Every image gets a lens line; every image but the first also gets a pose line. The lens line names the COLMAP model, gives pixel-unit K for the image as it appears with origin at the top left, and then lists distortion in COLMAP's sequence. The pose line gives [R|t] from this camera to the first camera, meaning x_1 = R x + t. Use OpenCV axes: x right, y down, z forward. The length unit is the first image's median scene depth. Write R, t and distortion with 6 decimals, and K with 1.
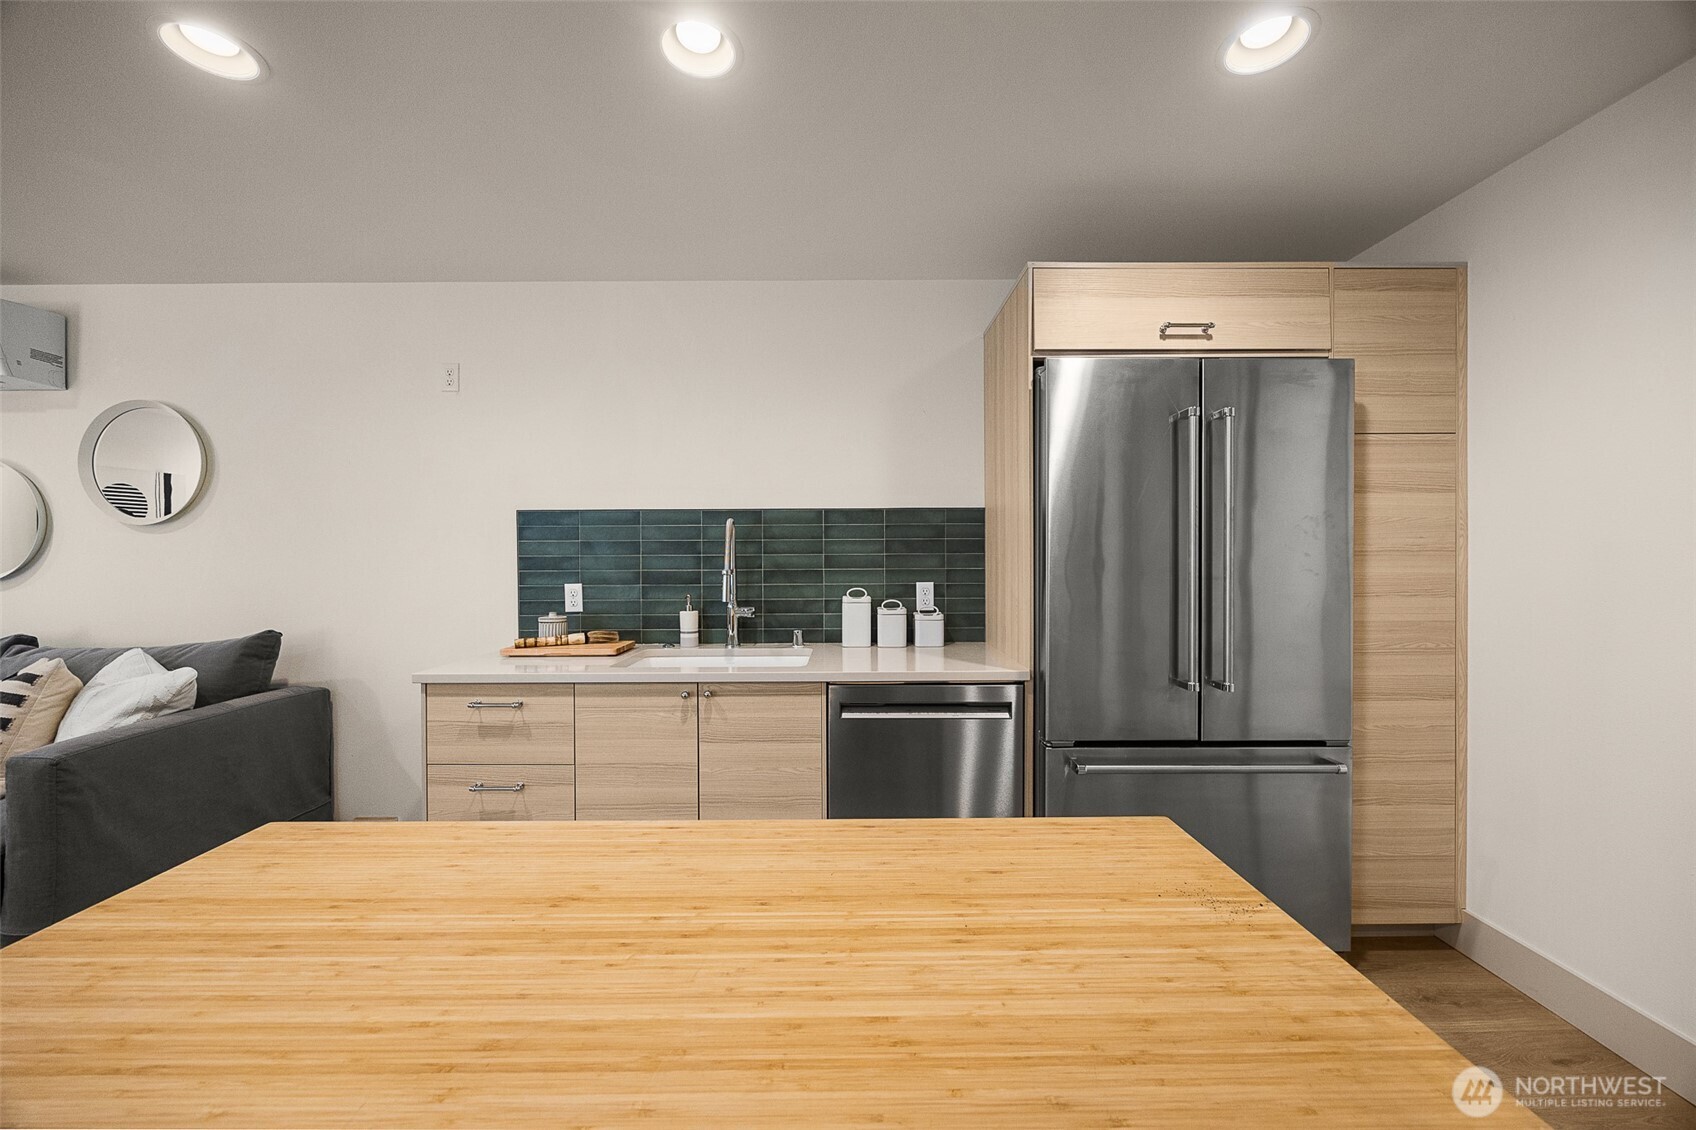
lens RADIAL K [[657.1, 0, 857.5], [0, 657.1, 556.3], [0, 0, 1]] dist [-0.000674, -0.000427]
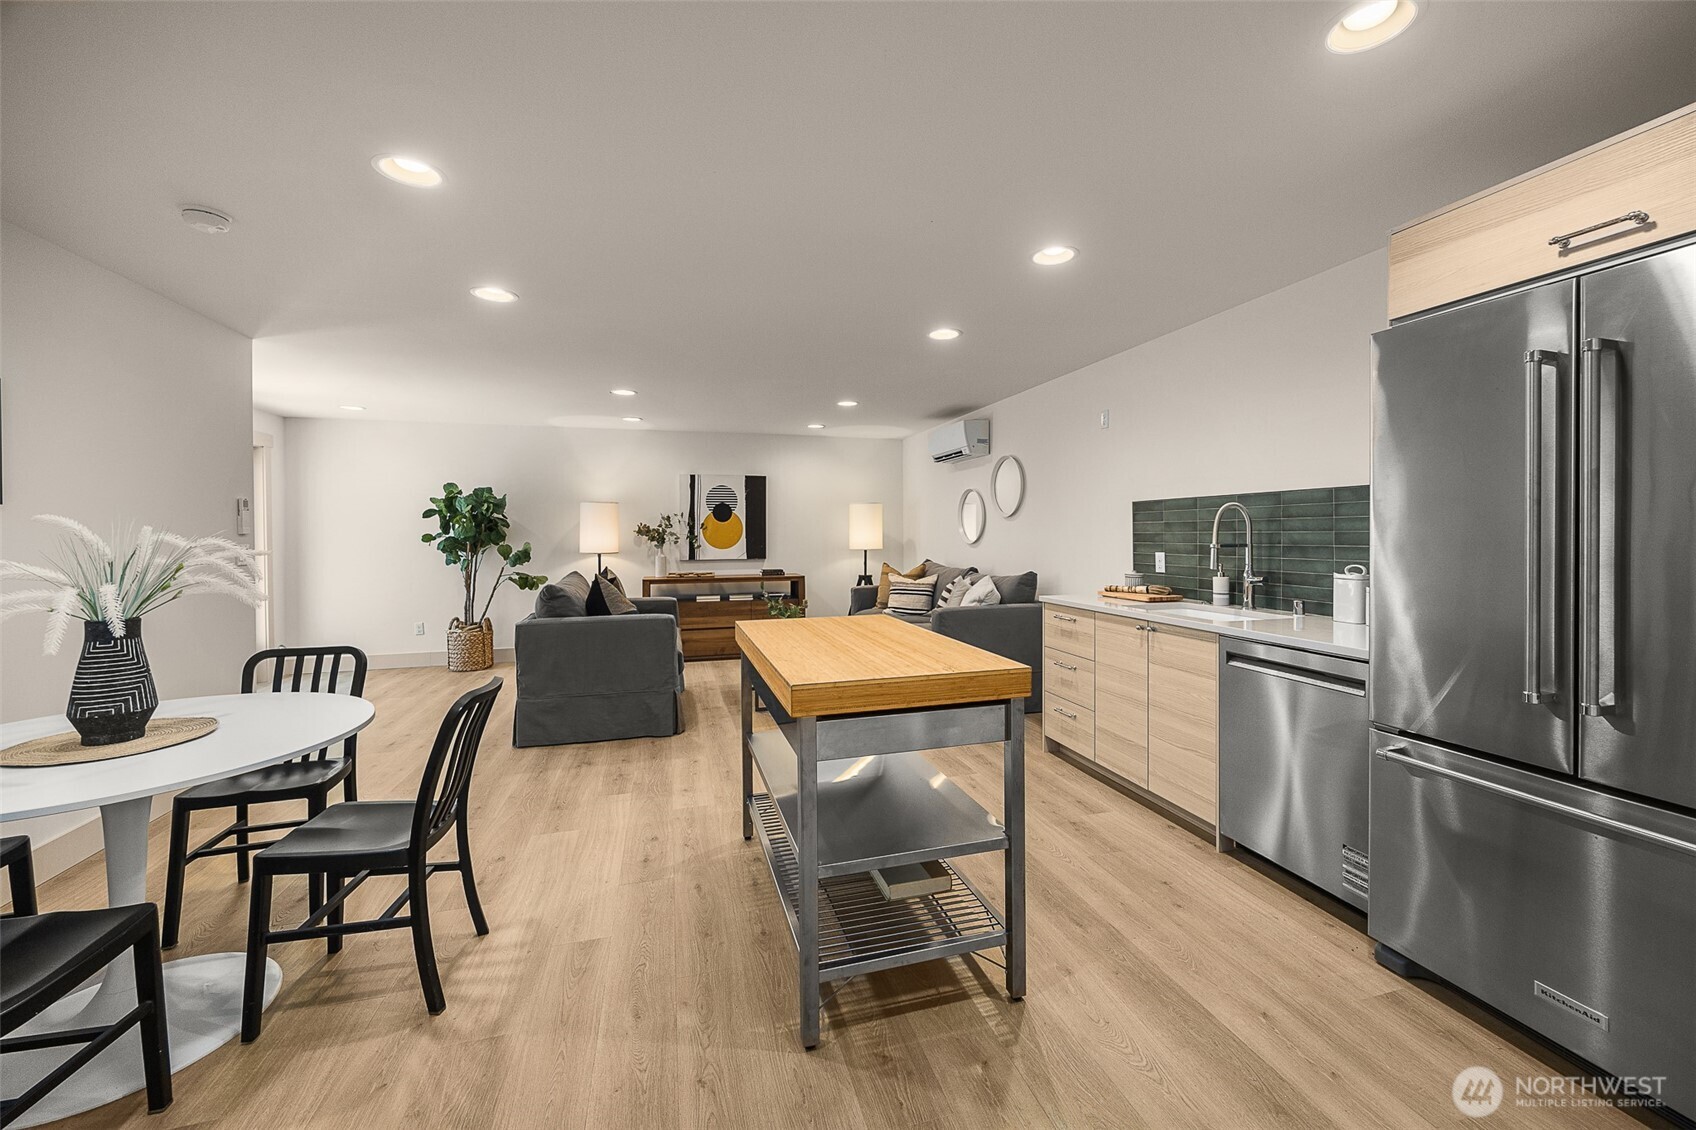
lens RADIAL K [[657.1, 0, 847.1], [0, 657.1, 538.9], [0, 0, 1]] dist [-0.000674, -0.000427]
pose [[0.266300, 0.011678, -0.963820, 0.775997], [0.000391, 0.999925, 0.012223, -0.004568], [0.963890, -0.003632, 0.266275, -0.017685]]
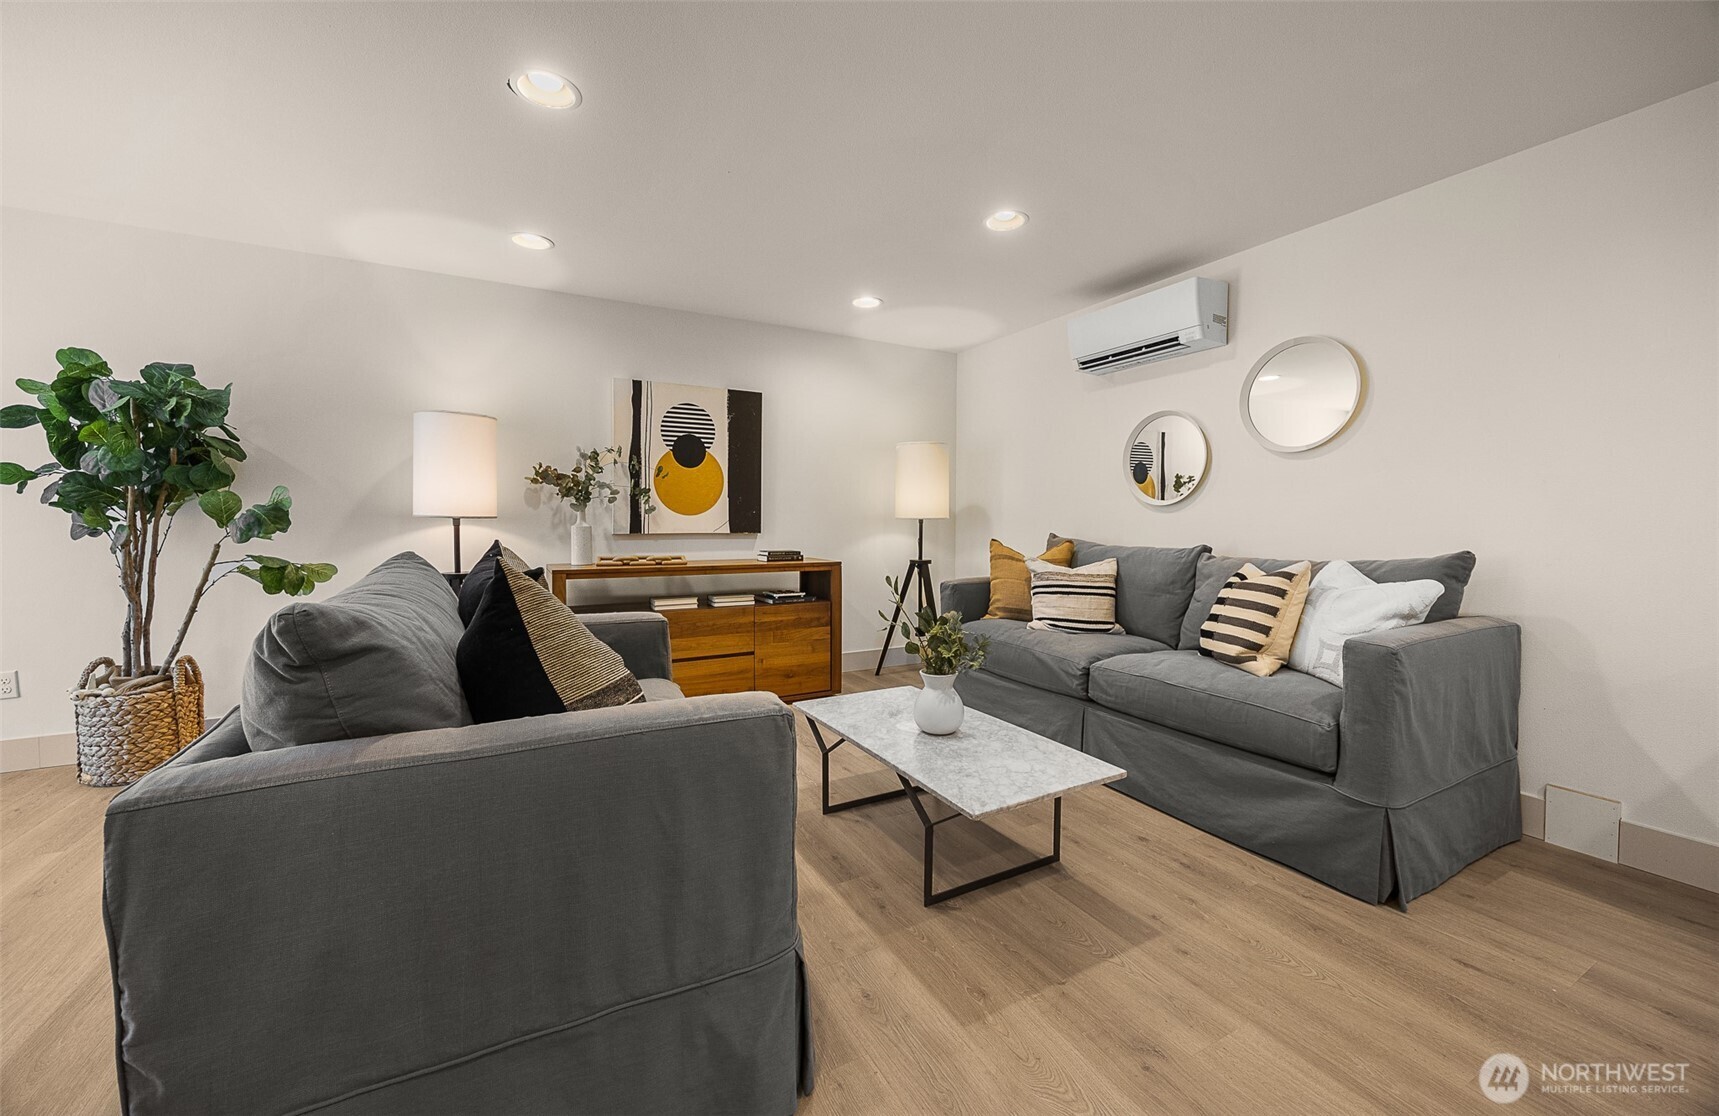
lens RADIAL K [[657.4, 0, 846.1], [0, 657.4, 540.7], [0, 0, 1]] dist [-0.003334, -0.000098]
pose [[0.461213, 0.036997, -0.886518, -0.475862], [-0.011399, 0.999295, 0.035773, 0.073153], [0.887216, -0.006394, 0.461310, -0.184858]]
